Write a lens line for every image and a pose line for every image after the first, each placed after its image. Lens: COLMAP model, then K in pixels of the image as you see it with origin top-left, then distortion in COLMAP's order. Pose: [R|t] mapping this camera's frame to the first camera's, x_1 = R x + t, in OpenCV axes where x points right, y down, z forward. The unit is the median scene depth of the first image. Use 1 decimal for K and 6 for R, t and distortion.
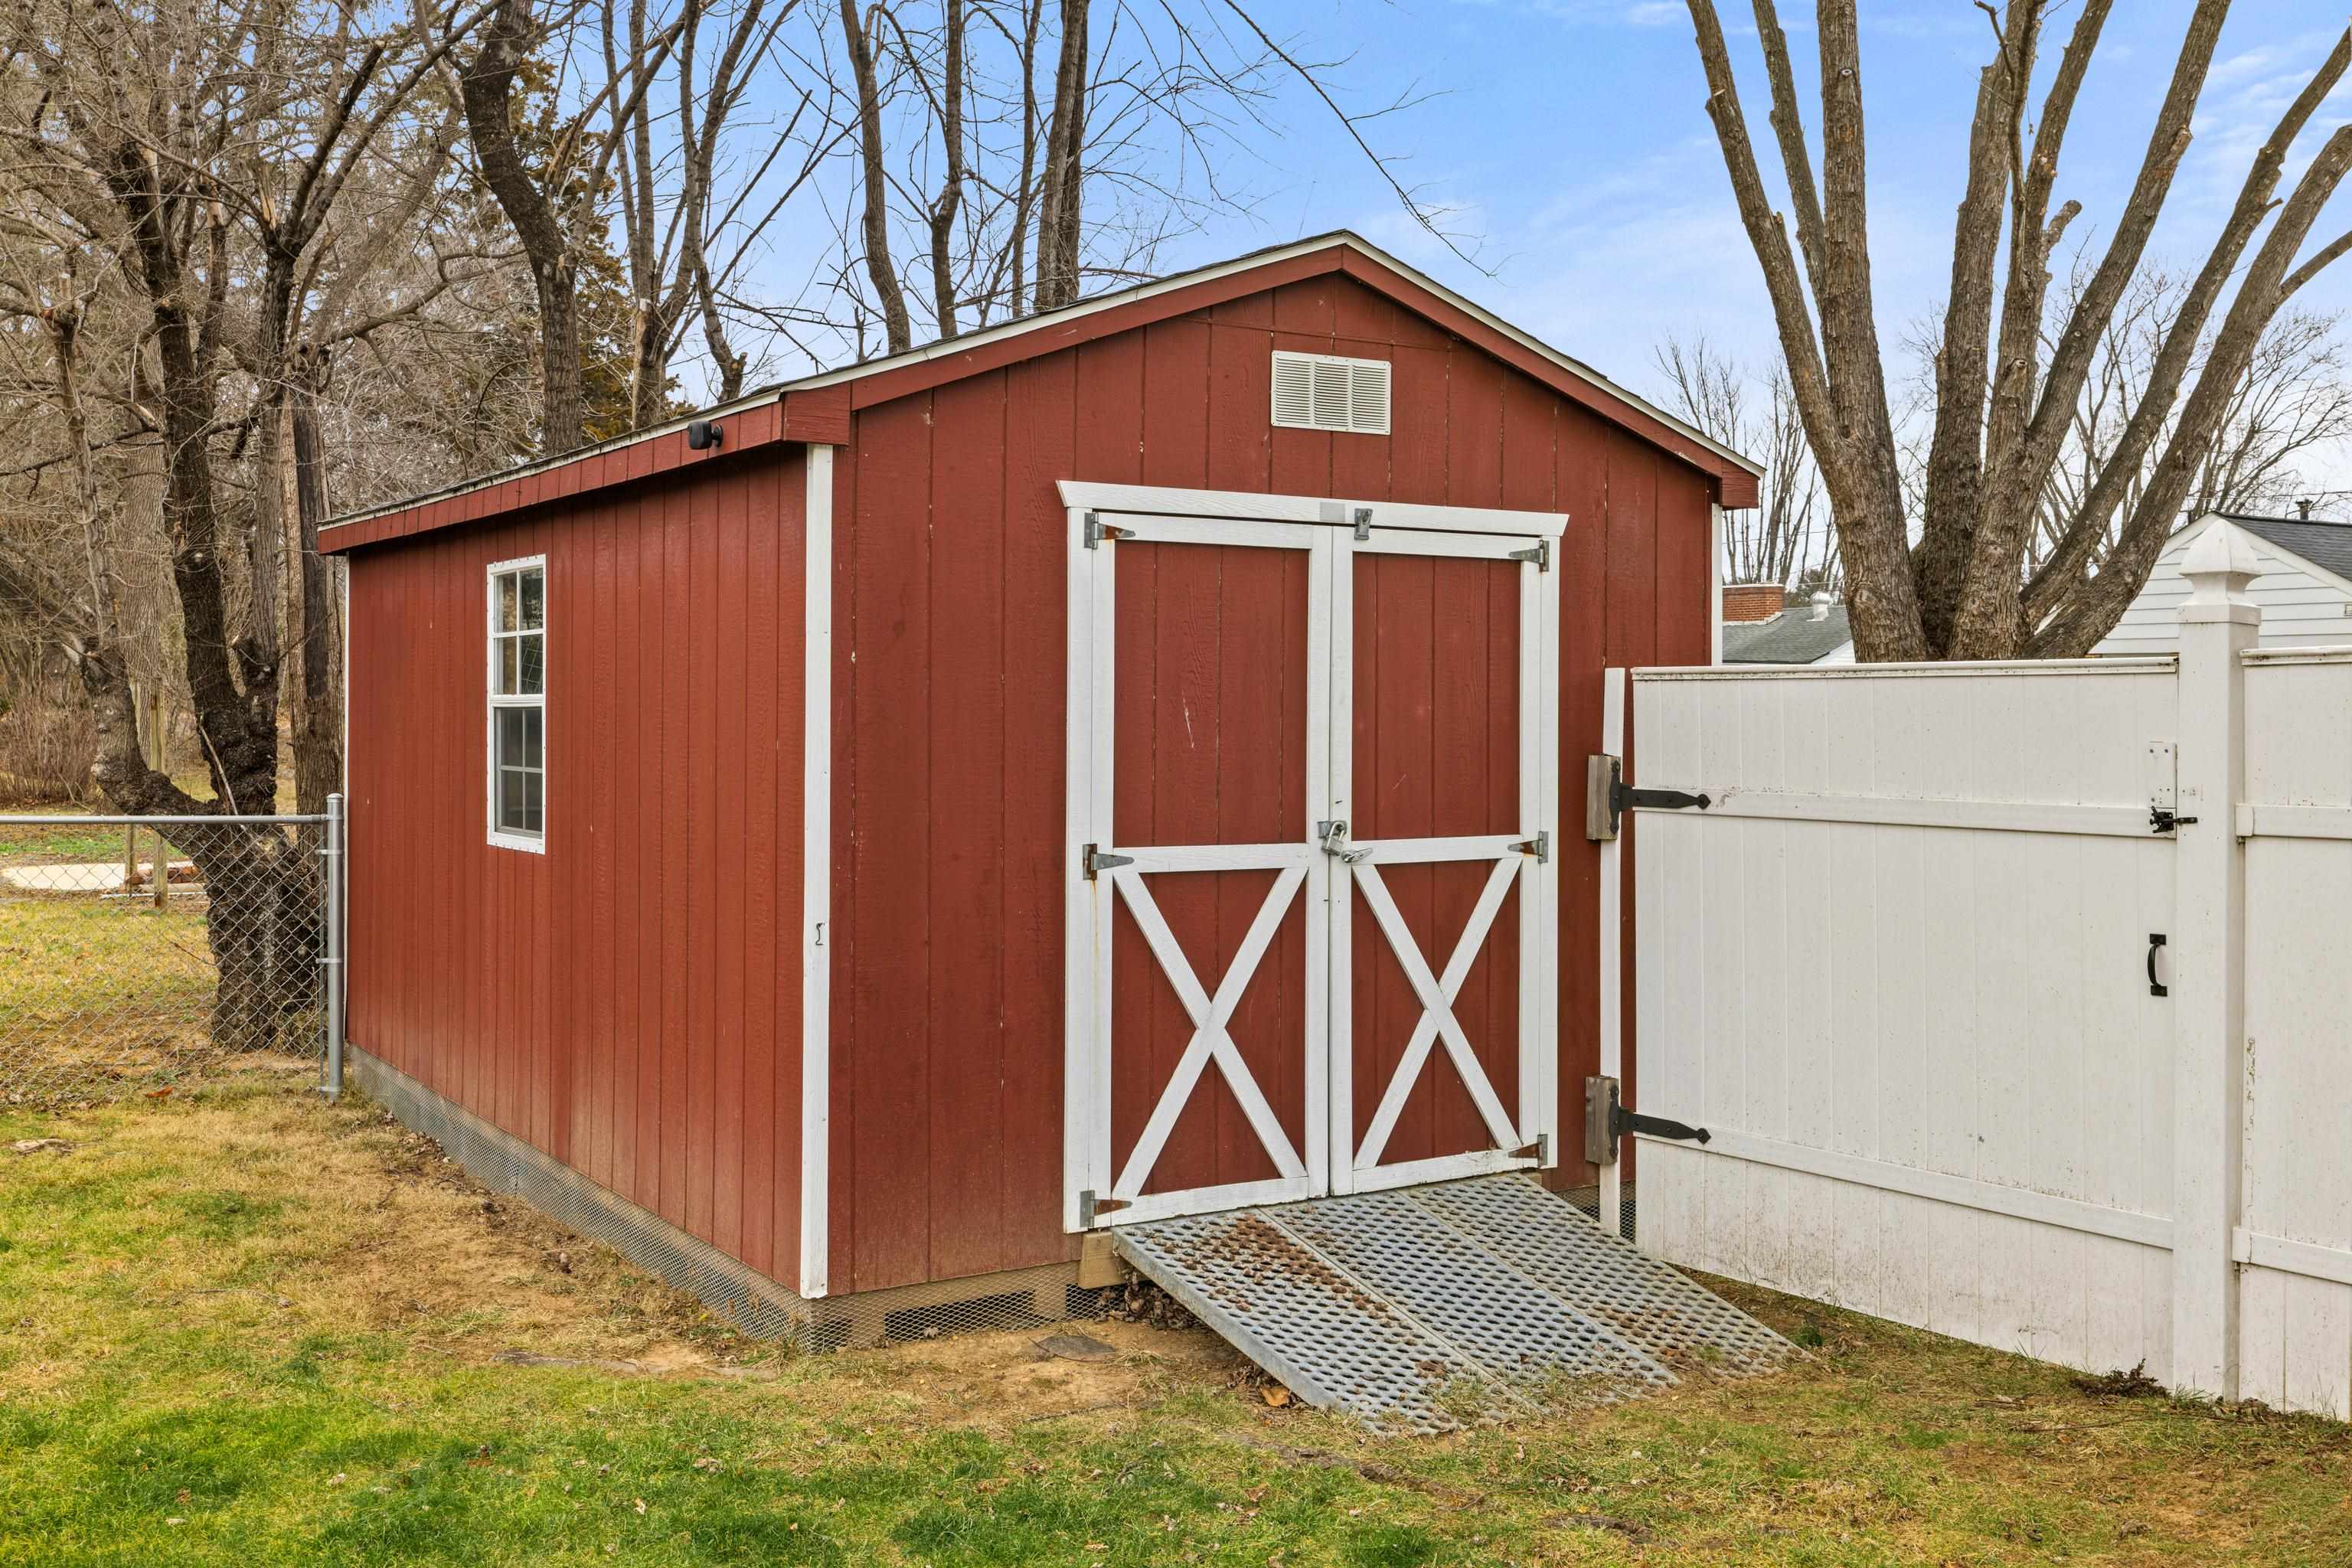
lens RADIAL K [[2327.1, 0, 1179.2], [0, 2327.1, 763.8], [0, 0, 1]] dist [0.008830, 0.000000]
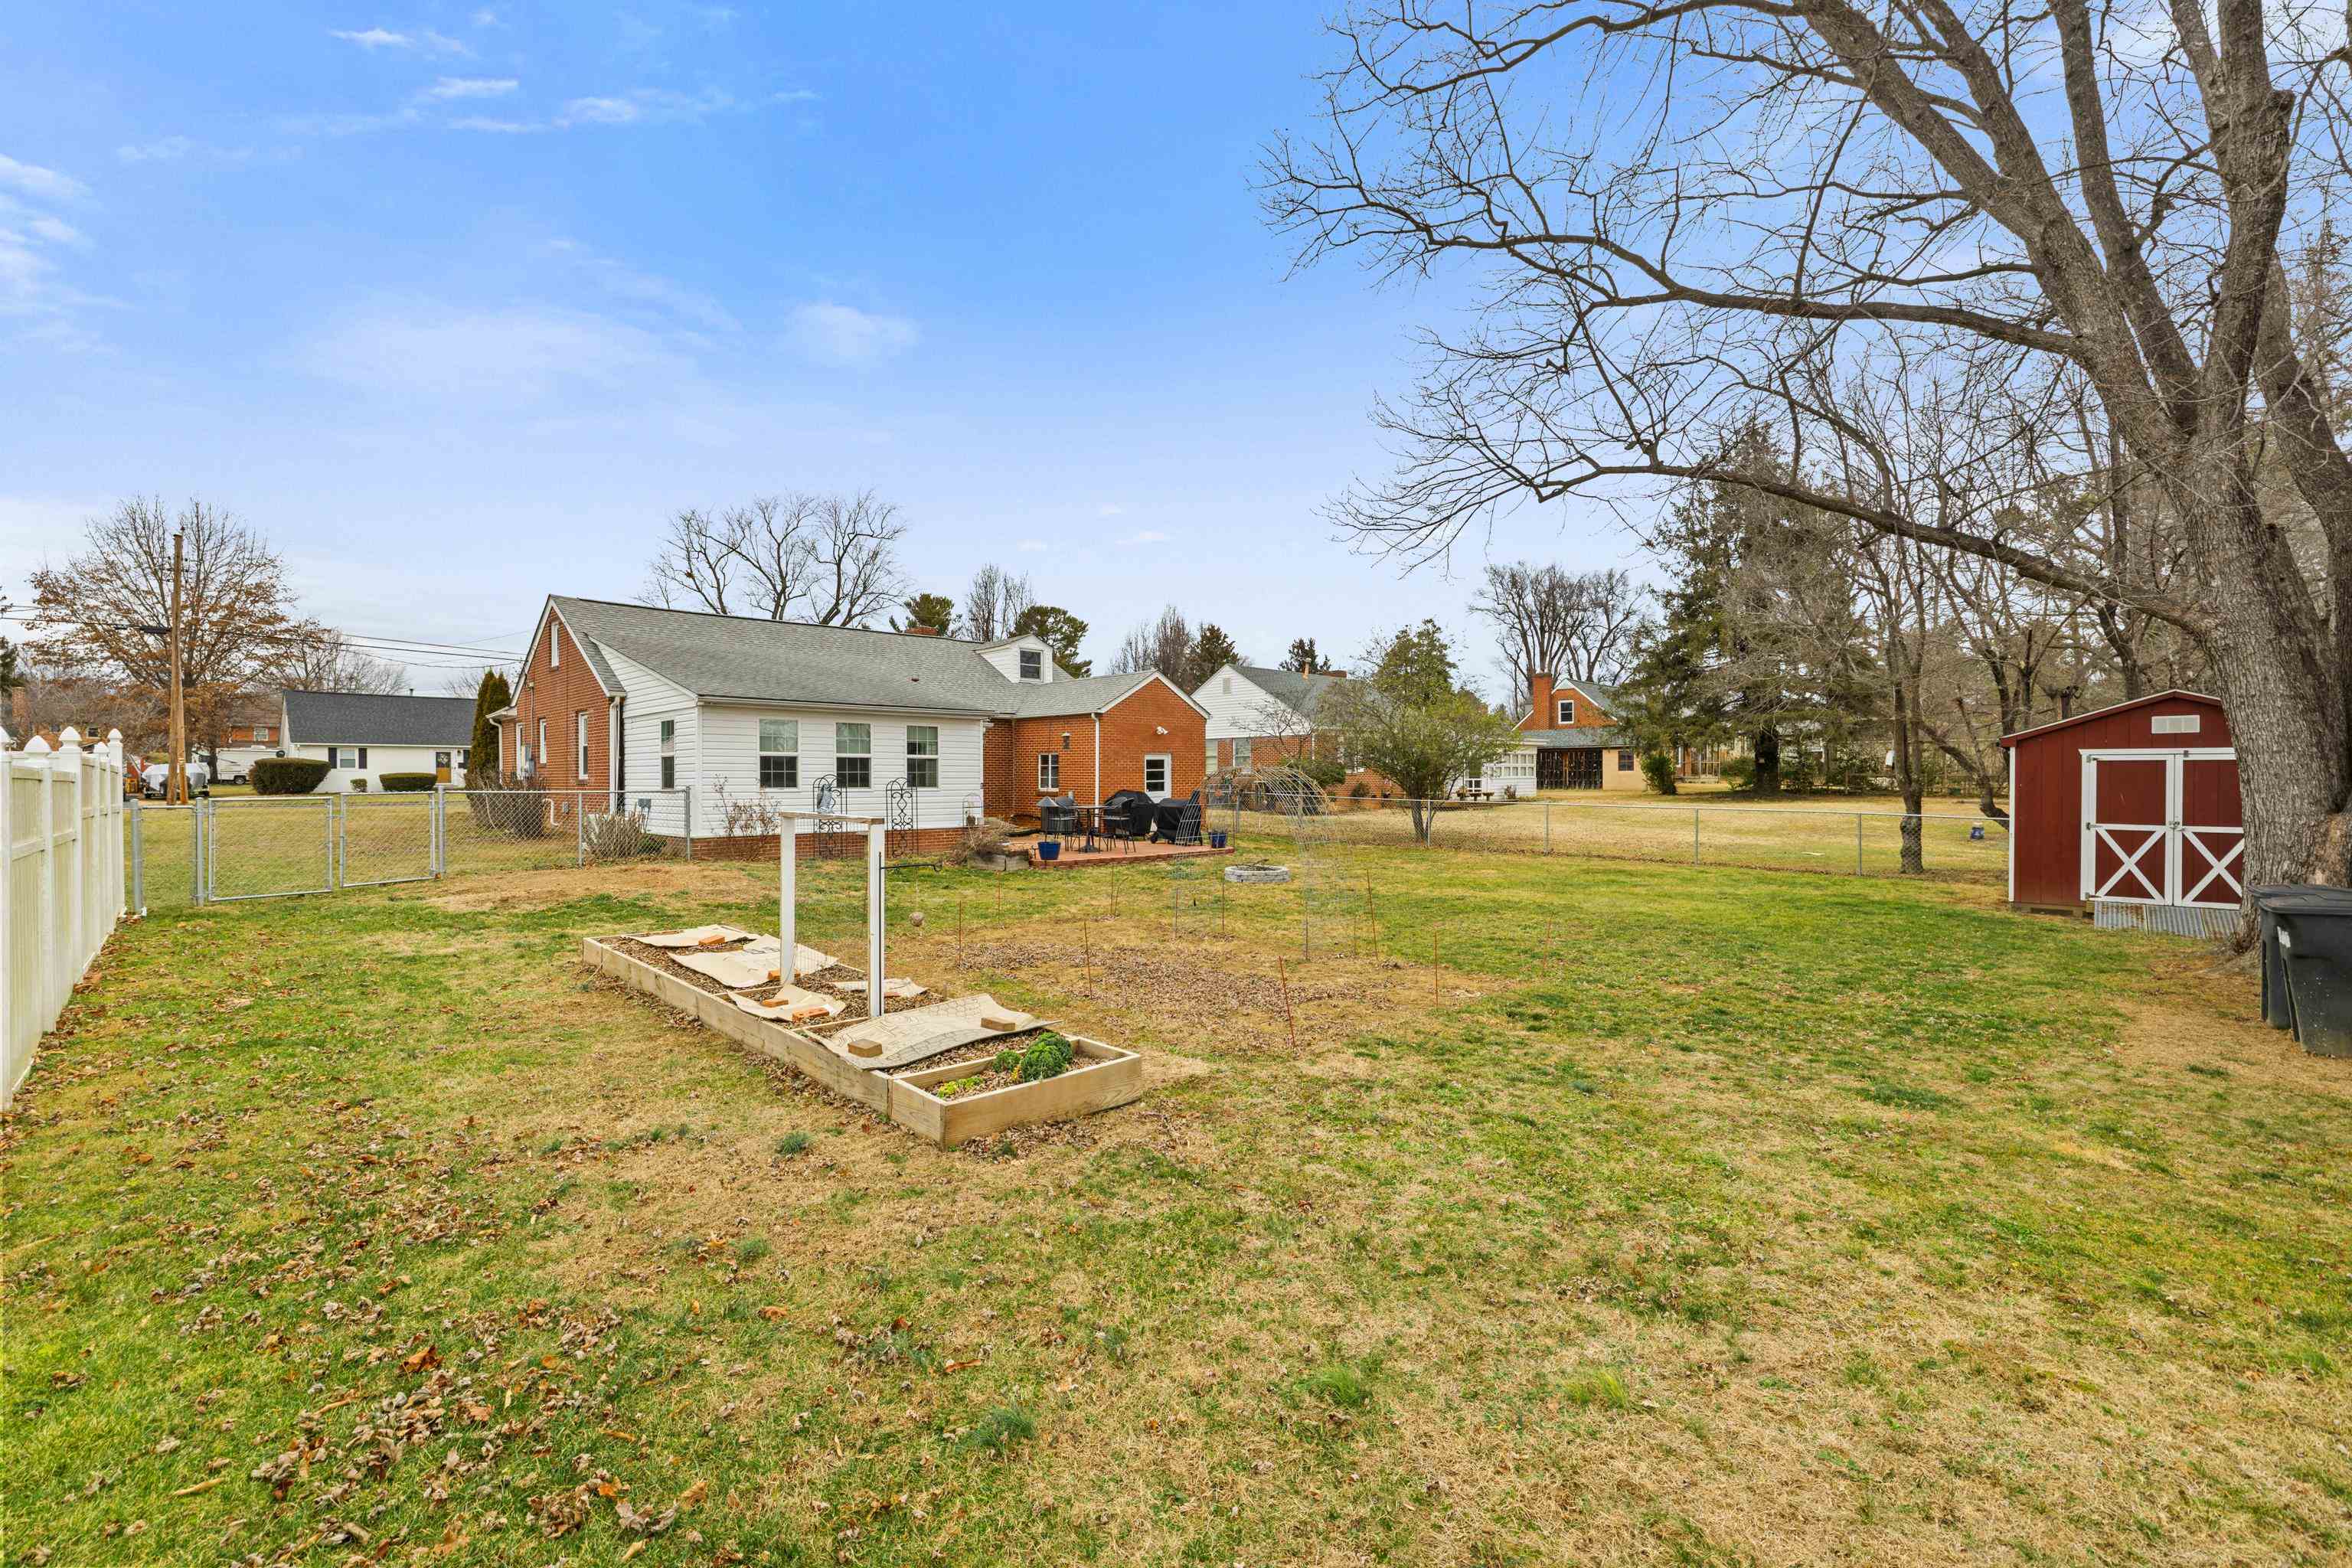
lens RADIAL K [[986.1, 0, 1183.6], [0, 986.1, 787.7], [0, 0, 1]] dist [-0.003184, -0.000200]
pose [[0.235681, 0.006385, -0.971810, 1.437997], [-0.025503, 0.999675, 0.000383, 0.008217], [0.971496, 0.024693, 0.235767, -1.274157]]
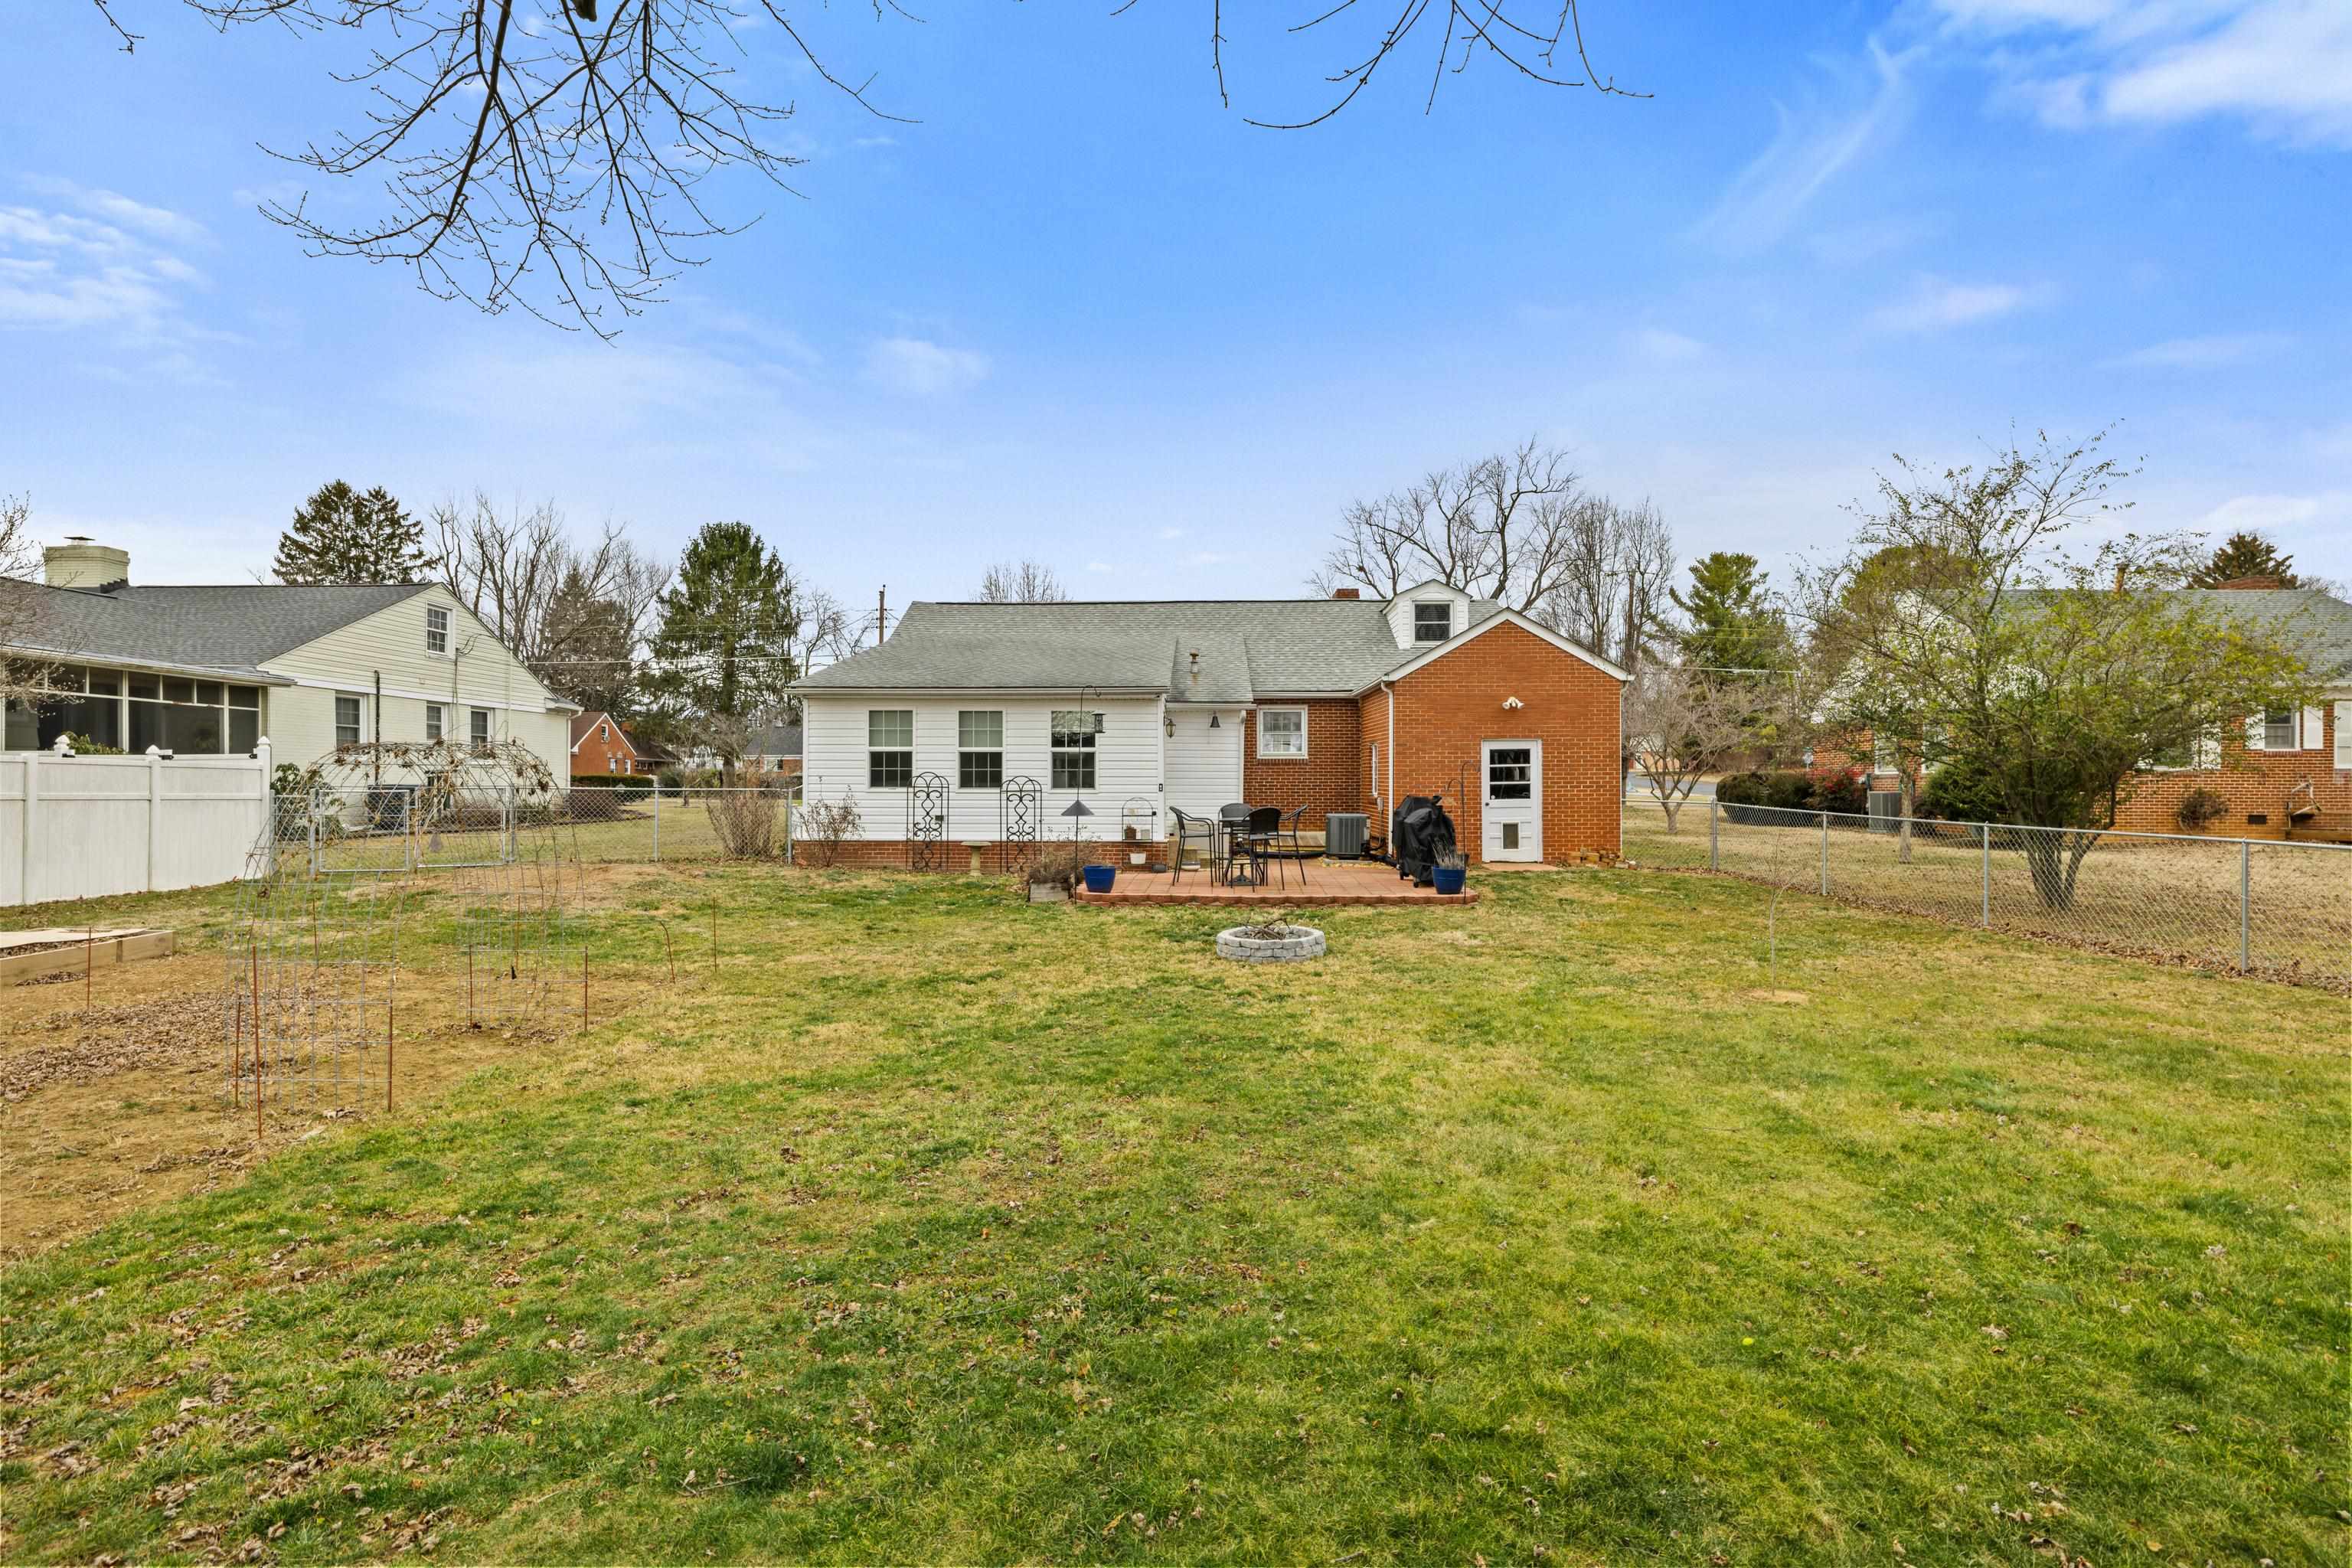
lens RADIAL K [[1083.6, 0, 1176.0], [0, 1083.6, 795.4], [0, 0, 1]] dist [-0.004668, -0.000054]
pose [[-0.538537, 0.004881, -0.842588, 0.317093], [-0.026551, 0.999388, 0.022759, -0.023302], [0.842184, 0.034628, -0.538078, 0.376535]]
